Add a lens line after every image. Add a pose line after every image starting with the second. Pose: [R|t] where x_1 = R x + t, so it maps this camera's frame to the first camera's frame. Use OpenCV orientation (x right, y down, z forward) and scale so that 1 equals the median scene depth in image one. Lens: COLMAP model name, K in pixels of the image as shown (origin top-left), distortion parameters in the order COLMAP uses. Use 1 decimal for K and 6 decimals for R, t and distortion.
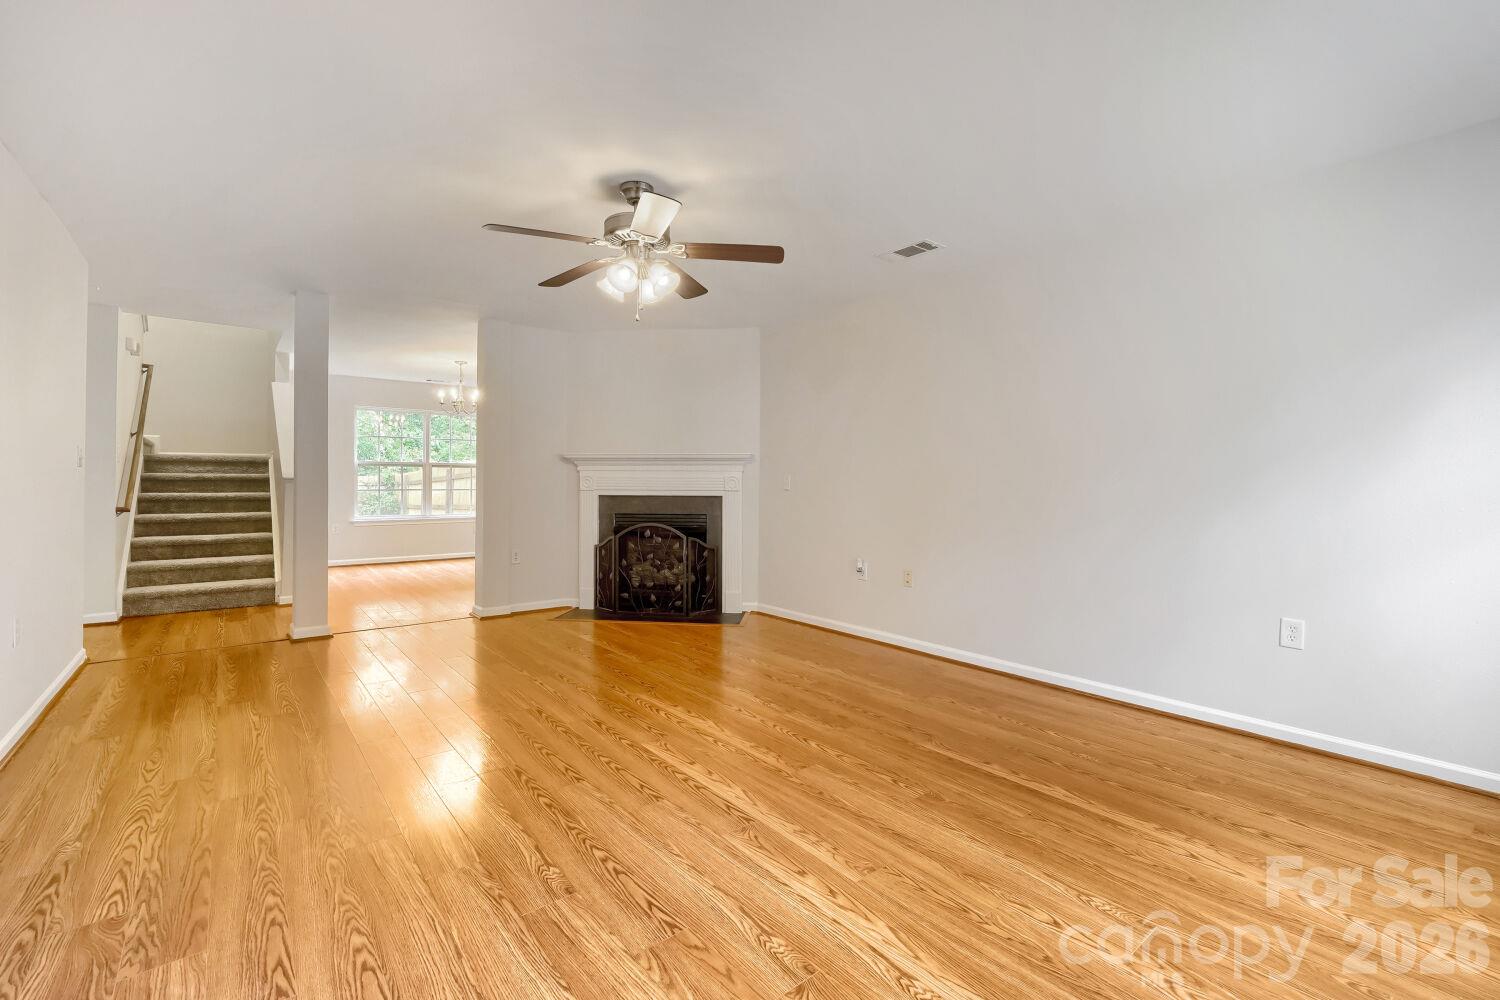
lens RADIAL K [[733.4, 0, 781.4], [0, 733.4, 461.3], [0, 0, 1]] dist [0.002480, -0.000165]
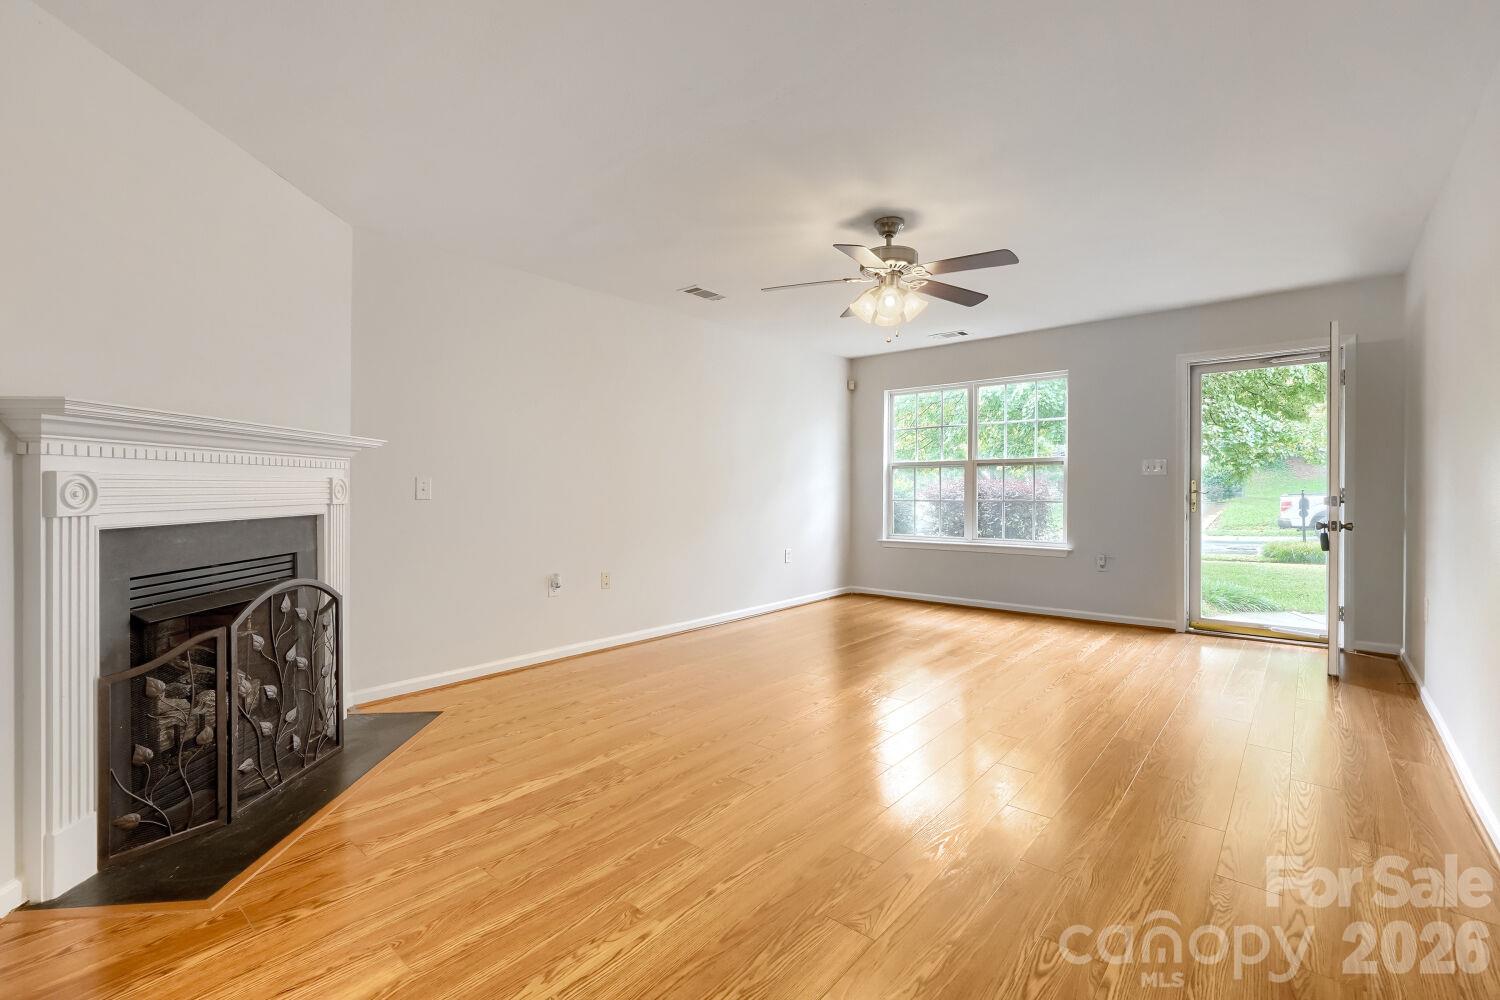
lens RADIAL K [[655.7, 0, 750.0], [0, 655.7, 500.0], [0, 0, 1]] dist [-0.001078, -0.000019]
pose [[-0.209011, -0.020590, 0.977696, -0.615777], [-0.028421, 0.999484, 0.014973, 0.020702], [-0.977500, -0.024658, -0.209489, 0.794064]]
